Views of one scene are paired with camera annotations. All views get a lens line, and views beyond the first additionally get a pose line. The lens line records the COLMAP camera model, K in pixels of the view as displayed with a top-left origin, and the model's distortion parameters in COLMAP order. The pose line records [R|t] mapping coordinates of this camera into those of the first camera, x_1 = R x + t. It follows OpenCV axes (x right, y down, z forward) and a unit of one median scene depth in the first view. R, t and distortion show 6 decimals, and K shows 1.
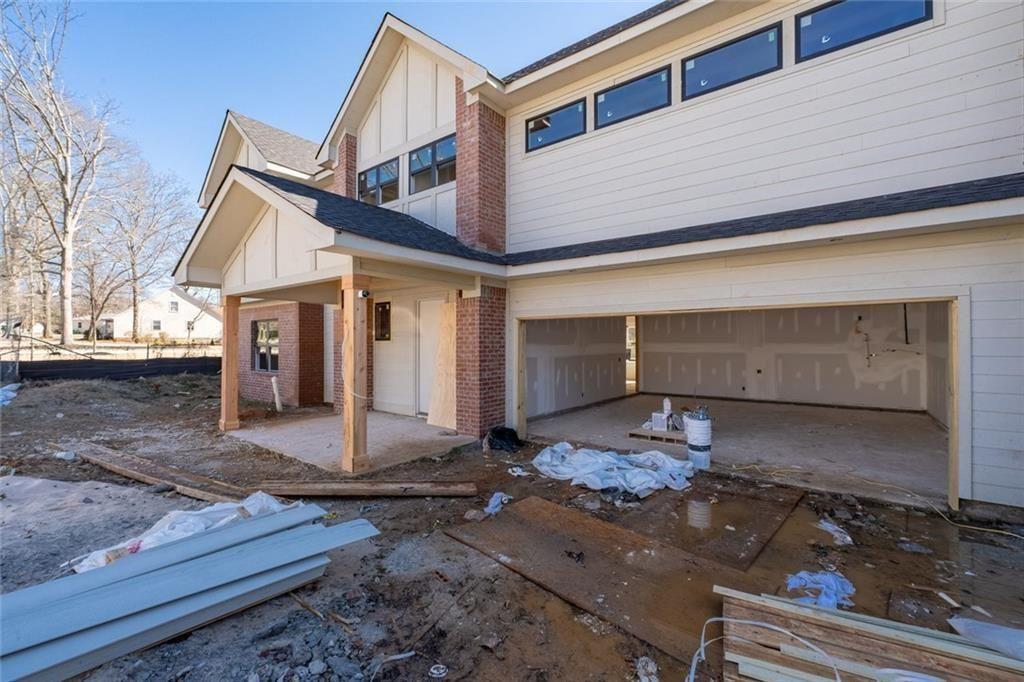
lens RADIAL K [[425.7, 0, 512.9], [0, 425.7, 340.0], [0, 0, 1]] dist [-0.004191, 0.000053]
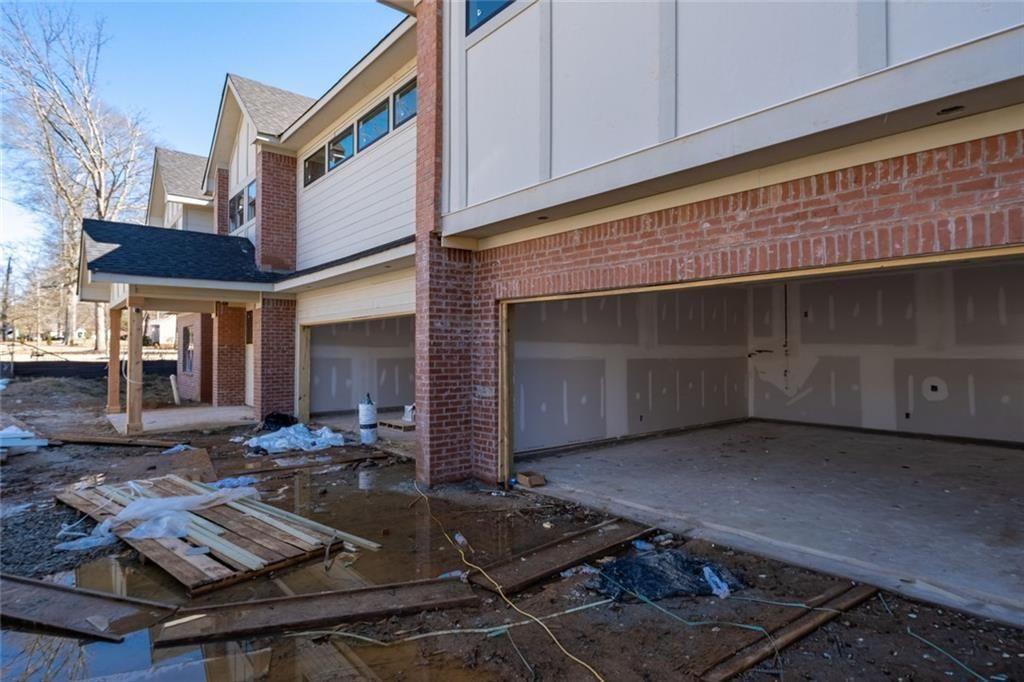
lens RADIAL K [[550.7, 0, 510.5], [0, 550.7, 339.4], [0, 0, 1]] dist [-0.004540, -0.000686]
pose [[0.975045, -0.004764, -0.221955, 0.648978], [0.001866, 0.999910, -0.013265, 0.008930], [0.221998, 0.012520, 0.974967, -0.265482]]
